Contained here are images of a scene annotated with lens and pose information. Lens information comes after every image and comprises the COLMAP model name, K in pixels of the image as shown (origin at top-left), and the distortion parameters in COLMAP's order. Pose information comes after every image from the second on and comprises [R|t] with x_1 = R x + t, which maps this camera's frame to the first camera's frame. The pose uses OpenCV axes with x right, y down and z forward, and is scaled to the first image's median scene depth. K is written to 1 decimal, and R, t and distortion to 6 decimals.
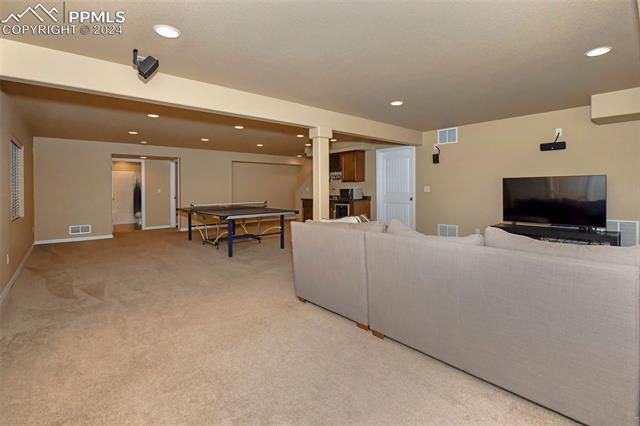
lens RADIAL K [[285.7, 0, 322.1], [0, 285.7, 215.0], [0, 0, 1]] dist [0.000434, 0.000031]
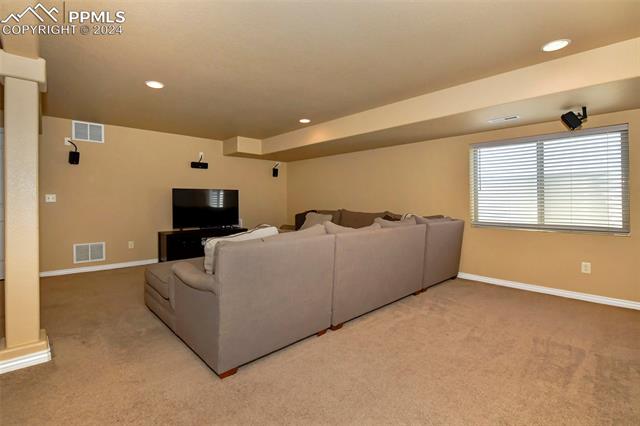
lens RADIAL K [[278.8, 0, 318.3], [0, 278.8, 199.6], [0, 0, 1]] dist [-0.000044, -0.000066]
pose [[0.015859, 0.000772, 0.999874, -0.402544], [0.083672, 0.996491, -0.002096, -0.040131], [-0.996367, 0.083695, 0.015739, 0.446958]]
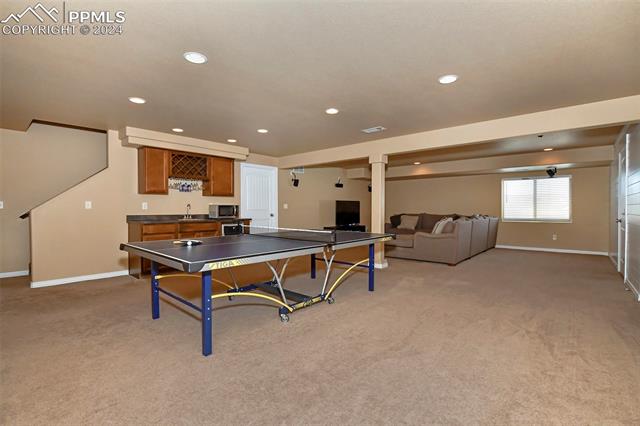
lens RADIAL K [[297.2, 0, 320.0], [0, 297.2, 213.0], [0, 0, 1]] dist [-0.023478, -0.000002]
pose [[-0.129197, -0.020469, 0.991408, -1.199641], [0.083794, 0.995986, 0.031483, -0.118569], [-0.988072, 0.087142, -0.126963, 1.358104]]
